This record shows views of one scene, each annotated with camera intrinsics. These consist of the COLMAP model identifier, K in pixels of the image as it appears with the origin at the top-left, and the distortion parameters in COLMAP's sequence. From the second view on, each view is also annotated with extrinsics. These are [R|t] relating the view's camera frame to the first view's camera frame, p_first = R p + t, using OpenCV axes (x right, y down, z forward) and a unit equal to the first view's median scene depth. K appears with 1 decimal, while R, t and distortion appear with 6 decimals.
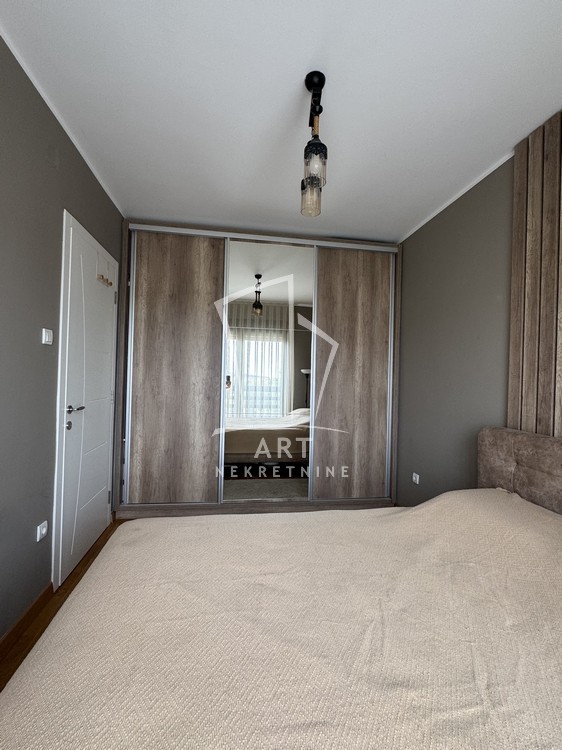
lens RADIAL K [[345.4, 0, 277.5], [0, 345.4, 372.1], [0, 0, 1]] dist [-0.001473, -0.000273]
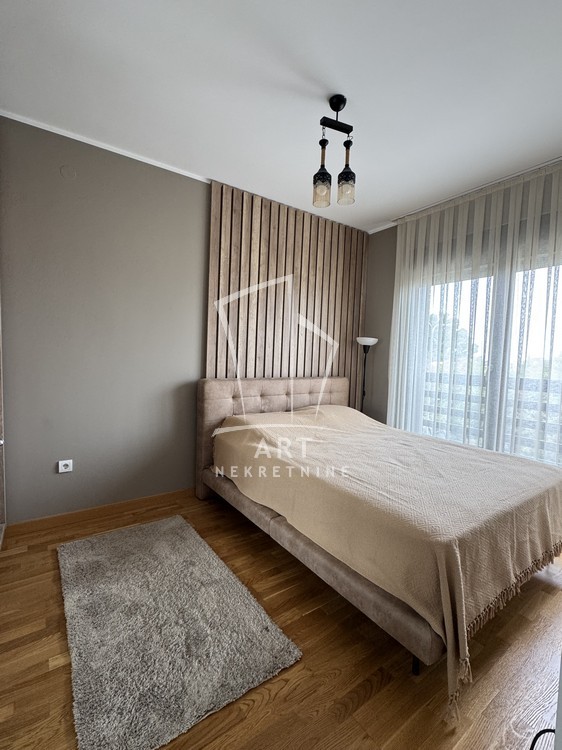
lens RADIAL K [[345.4, 0, 287.1], [0, 345.4, 374.3], [0, 0, 1]] dist [-0.001473, -0.000273]
pose [[-0.461507, -0.090503, 0.882508, -0.802605], [-0.054723, 0.995792, 0.073504, 0.017996], [-0.885447, -0.014371, -0.464518, 1.431419]]
